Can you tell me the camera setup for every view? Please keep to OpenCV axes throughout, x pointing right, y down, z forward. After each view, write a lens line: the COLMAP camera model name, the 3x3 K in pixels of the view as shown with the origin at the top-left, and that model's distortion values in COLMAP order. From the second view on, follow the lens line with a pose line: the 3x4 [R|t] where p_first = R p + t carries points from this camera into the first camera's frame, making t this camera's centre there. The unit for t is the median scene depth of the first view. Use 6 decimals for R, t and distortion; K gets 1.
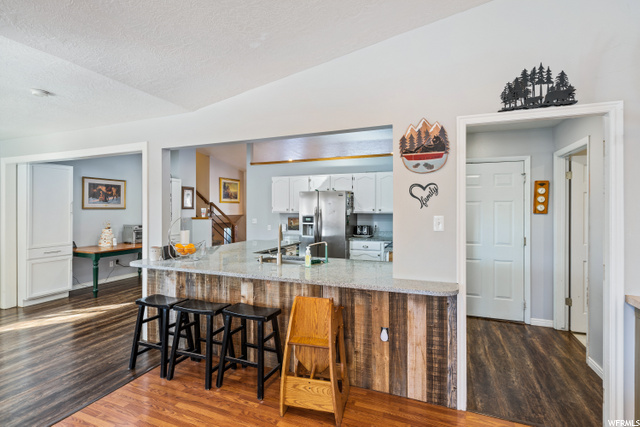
lens RADIAL K [[311.1, 0, 319.8], [0, 311.1, 210.0], [0, 0, 1]] dist [-0.000375, -0.000249]
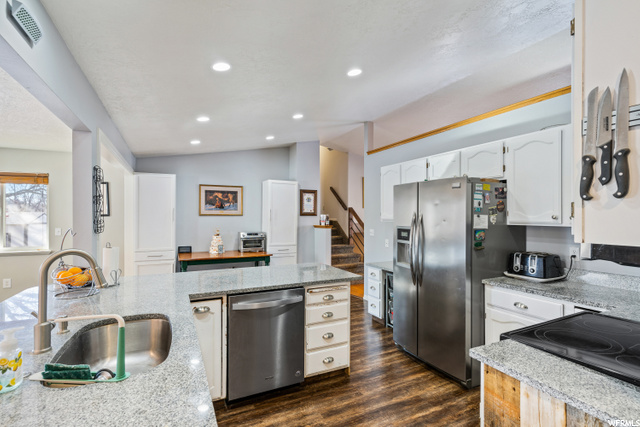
lens RADIAL K [[311.1, 0, 320.1], [0, 311.1, 217.2], [0, 0, 1]] dist [-0.000375, -0.000249]
pose [[0.738969, 0.003343, -0.673731, 0.215448], [-0.002452, 0.999994, 0.002271, -0.001136], [0.673735, -0.000026, 0.738973, 0.471052]]
